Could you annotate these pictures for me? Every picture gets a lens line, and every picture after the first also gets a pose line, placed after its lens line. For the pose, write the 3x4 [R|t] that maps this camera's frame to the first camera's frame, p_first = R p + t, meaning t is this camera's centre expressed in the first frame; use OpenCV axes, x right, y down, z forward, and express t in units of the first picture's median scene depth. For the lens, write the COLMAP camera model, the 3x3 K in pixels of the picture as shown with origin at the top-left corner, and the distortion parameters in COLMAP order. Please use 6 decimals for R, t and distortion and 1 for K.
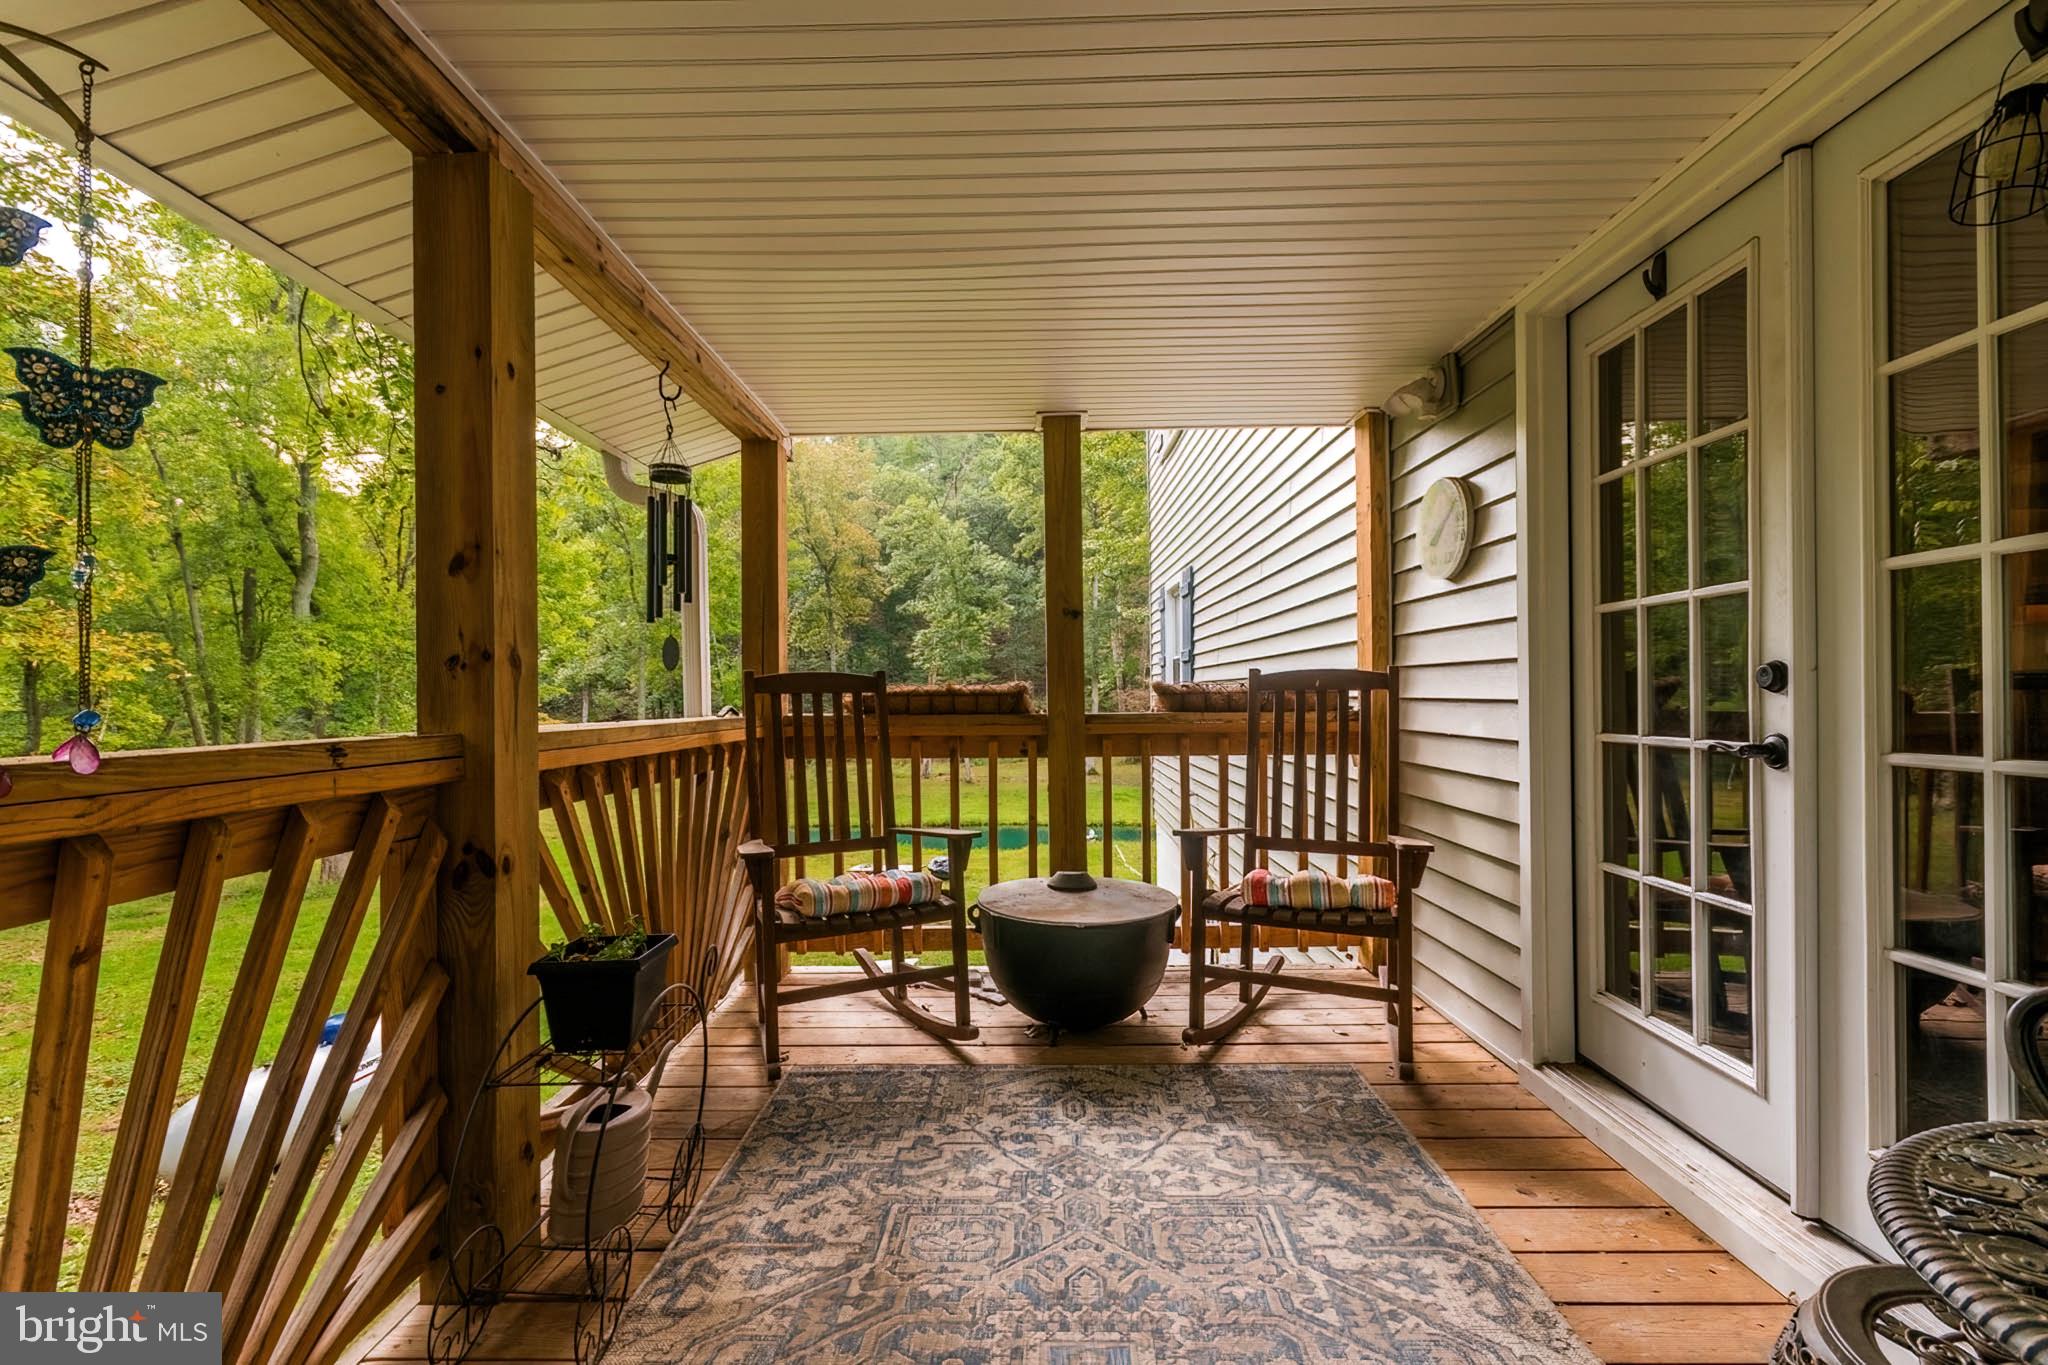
lens RADIAL K [[906.7, 0, 1036.7], [0, 906.7, 692.0], [0, 0, 1]] dist [0.000759, 0.001604]
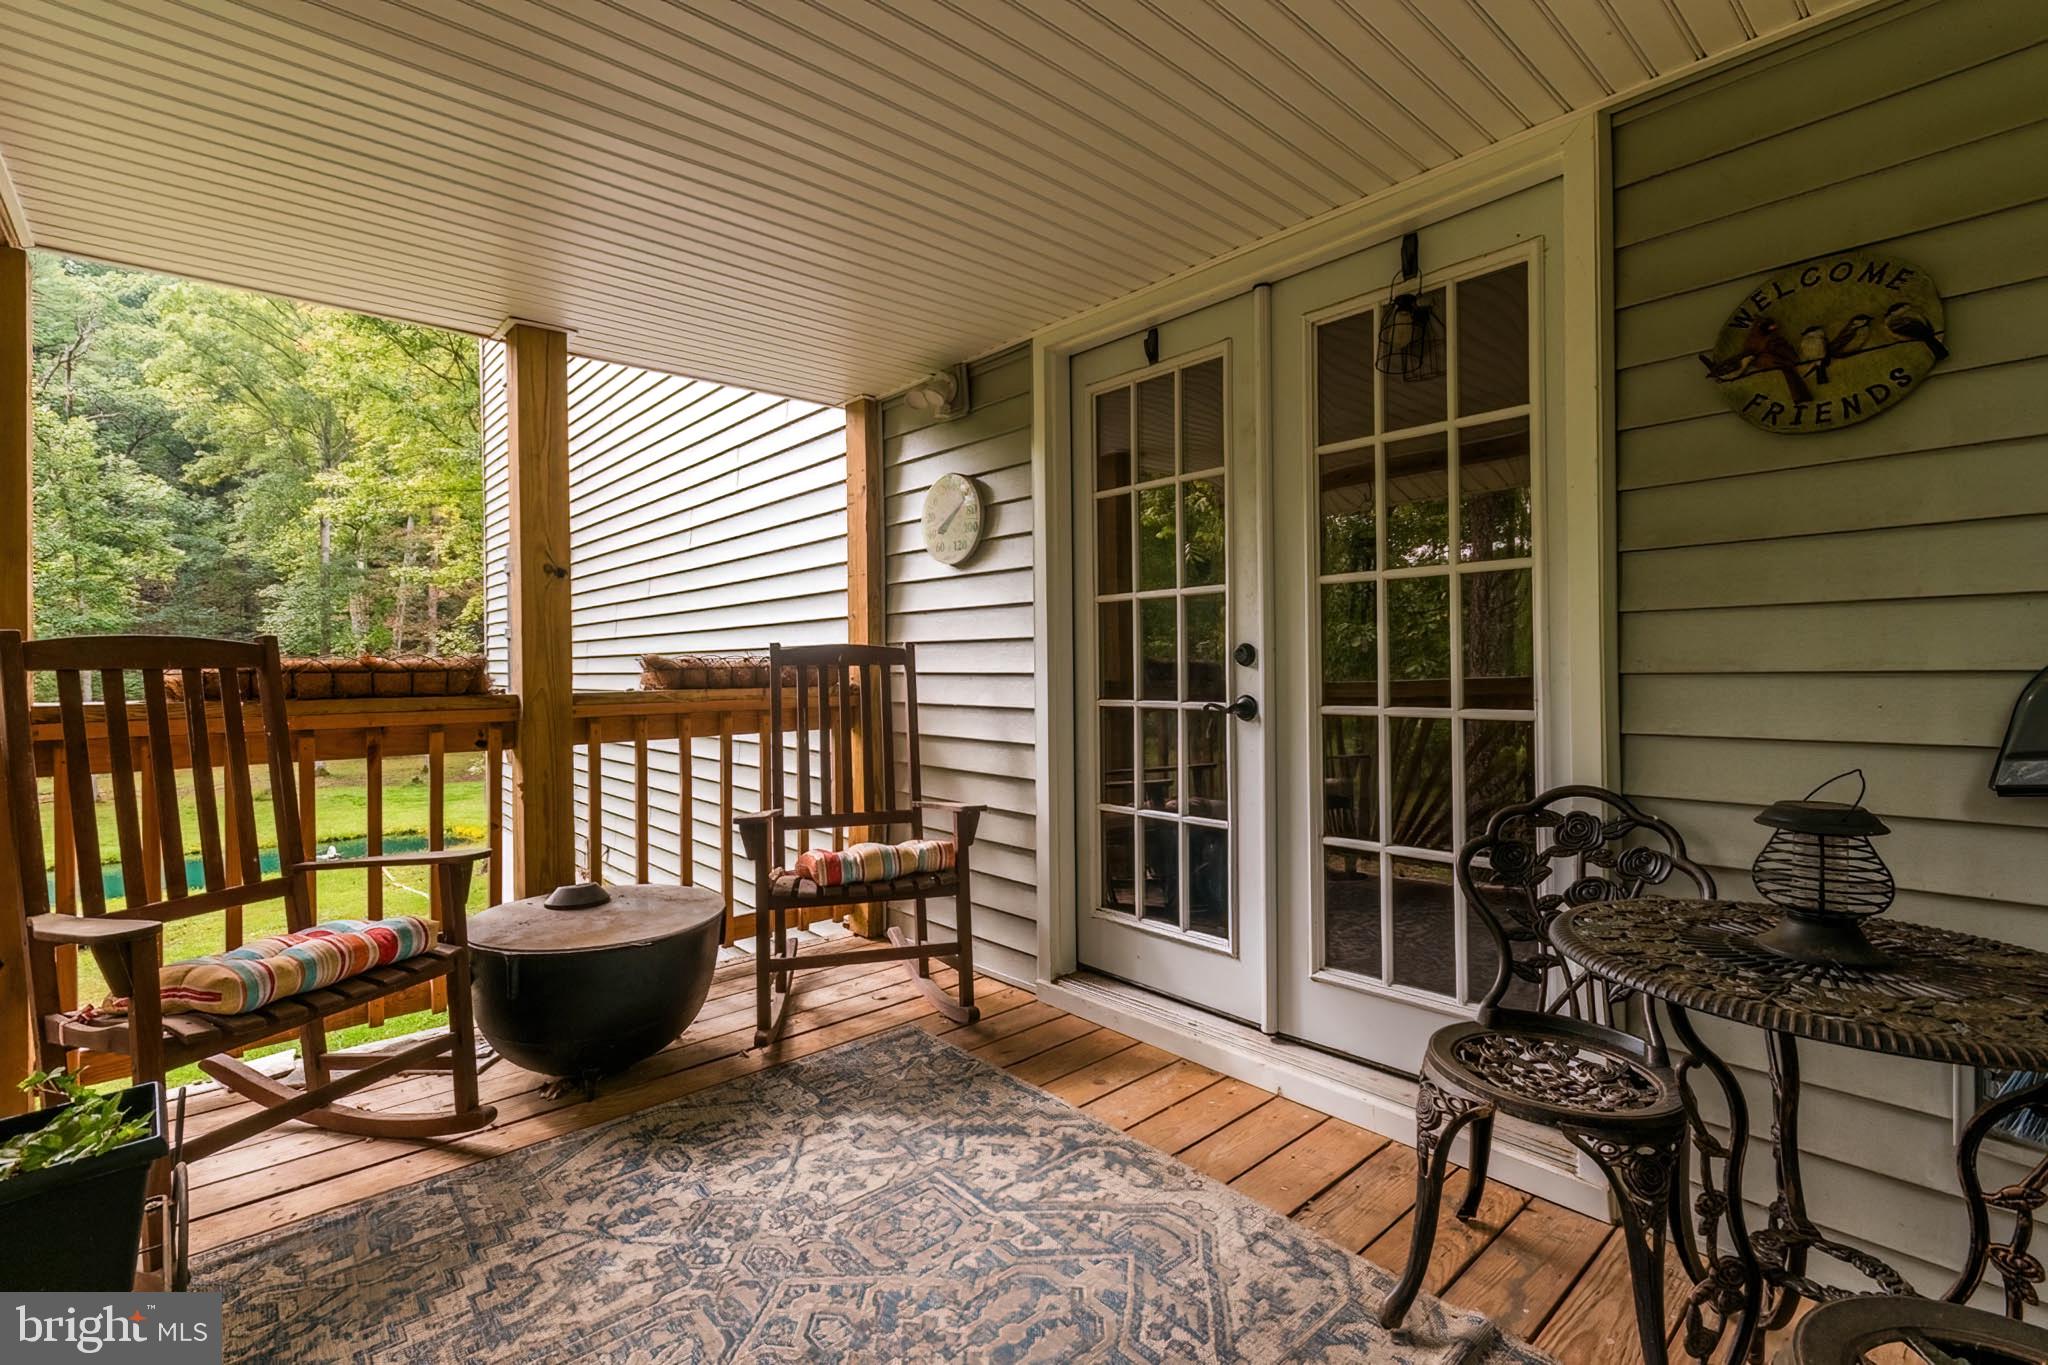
lens RADIAL K [[906.7, 0, 1051.3], [0, 906.7, 665.0], [0, 0, 1]] dist [0.000759, 0.001604]
pose [[0.733557, 0.001877, 0.679625, -0.241708], [0.001691, 0.999988, -0.004587, 0.003173], [-0.679626, 0.004514, 0.733545, 0.120957]]
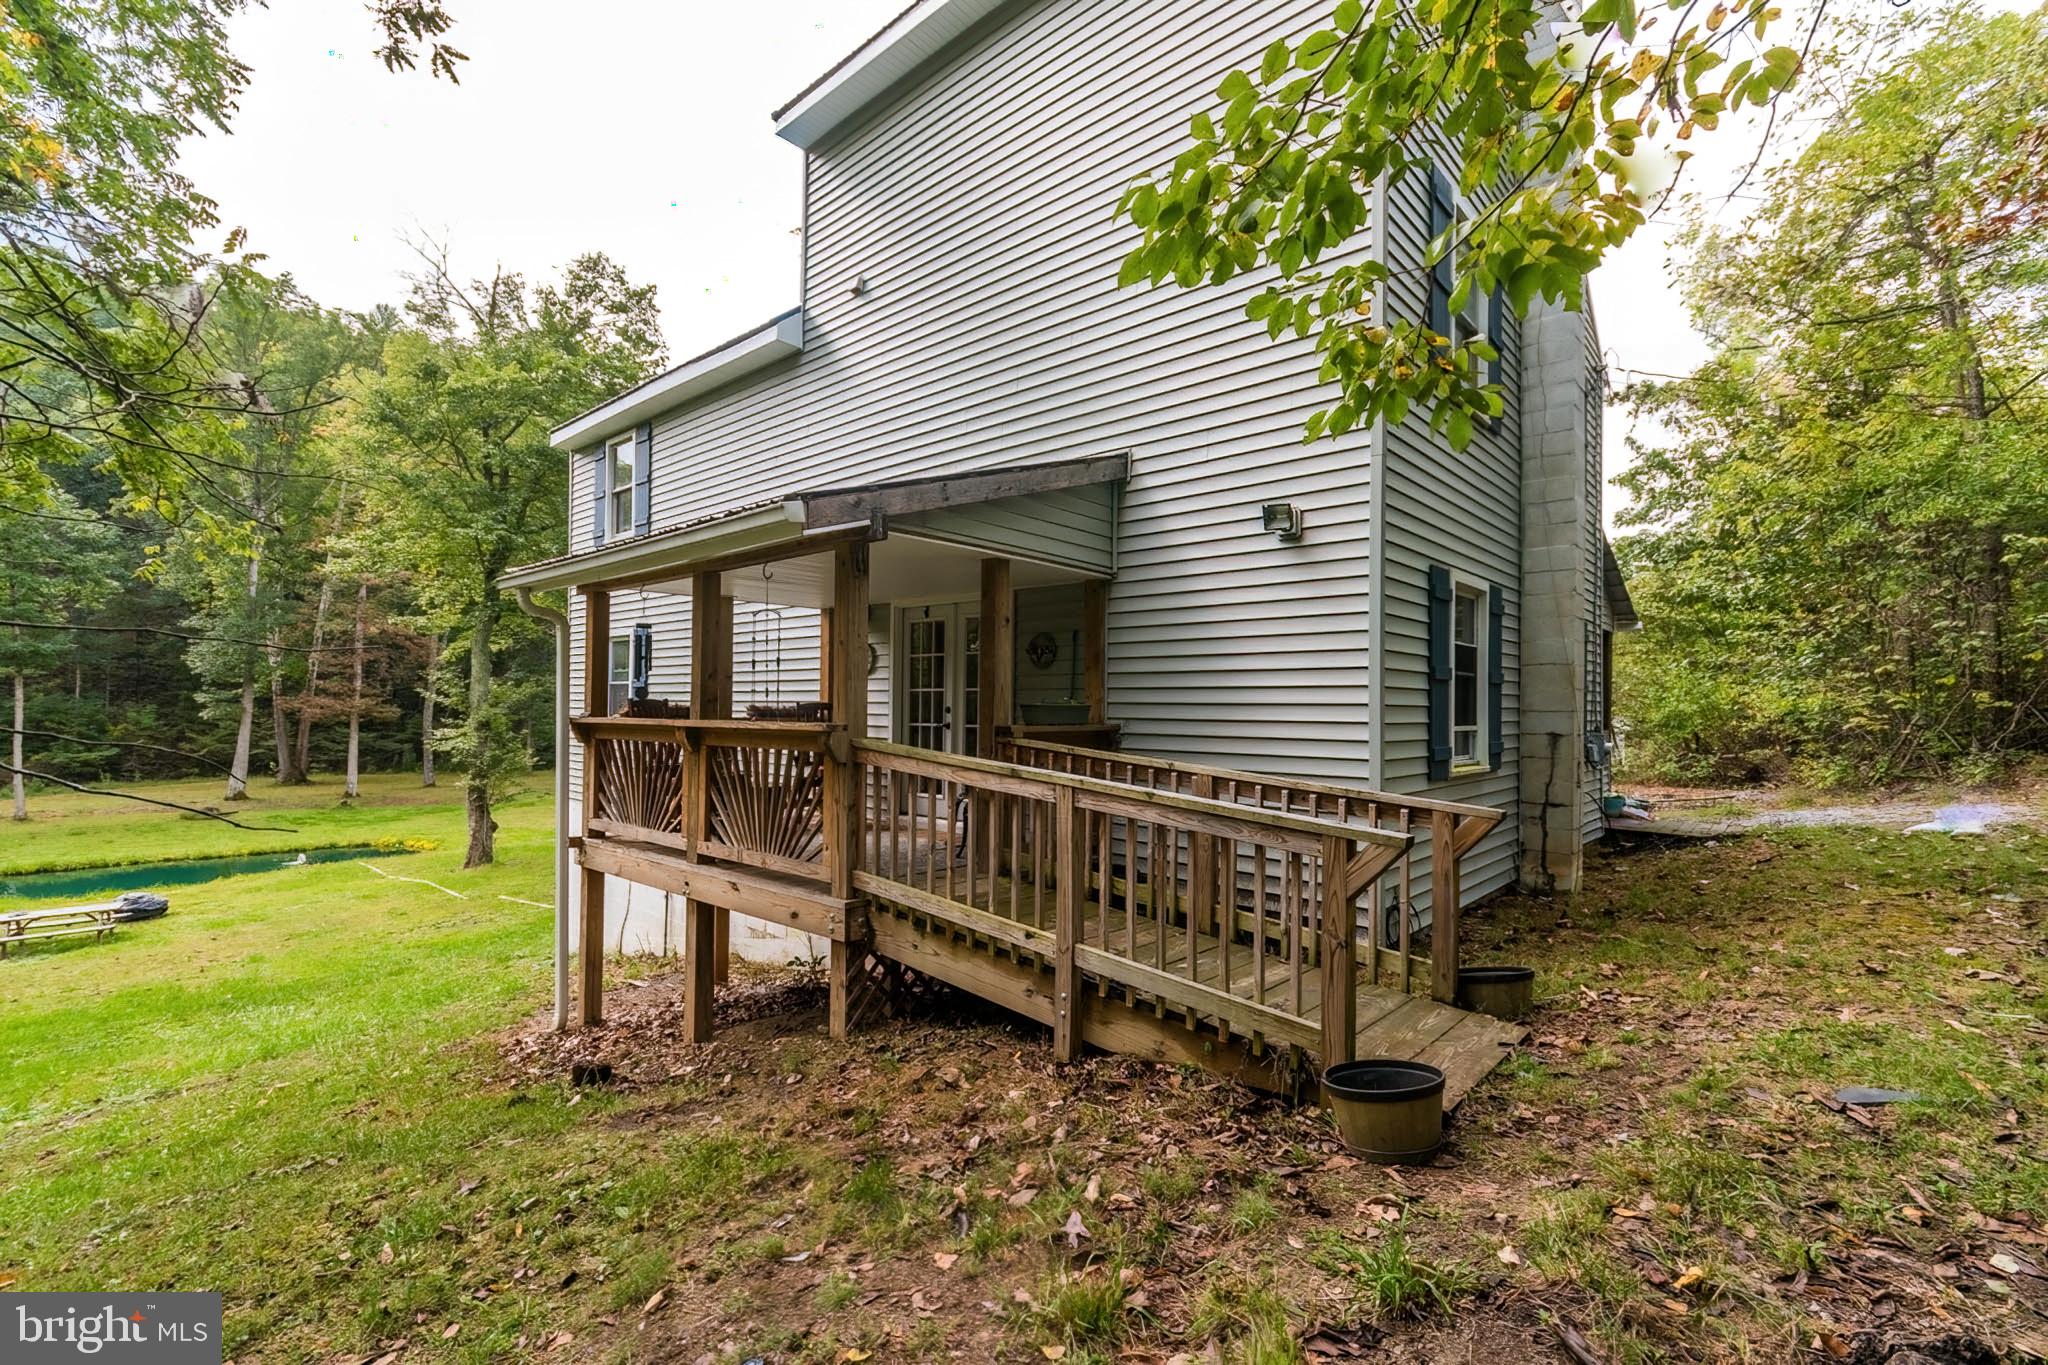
lens RADIAL K [[906.7, 0, 1030.4], [0, 906.7, 688.3], [0, 0, 1]] dist [0.000759, 0.001604]
pose [[0.674676, 0.031973, 0.737421, -1.648830], [-0.018183, 0.999478, -0.026699, -0.007426], [-0.737890, 0.004605, 0.674905, -1.733642]]
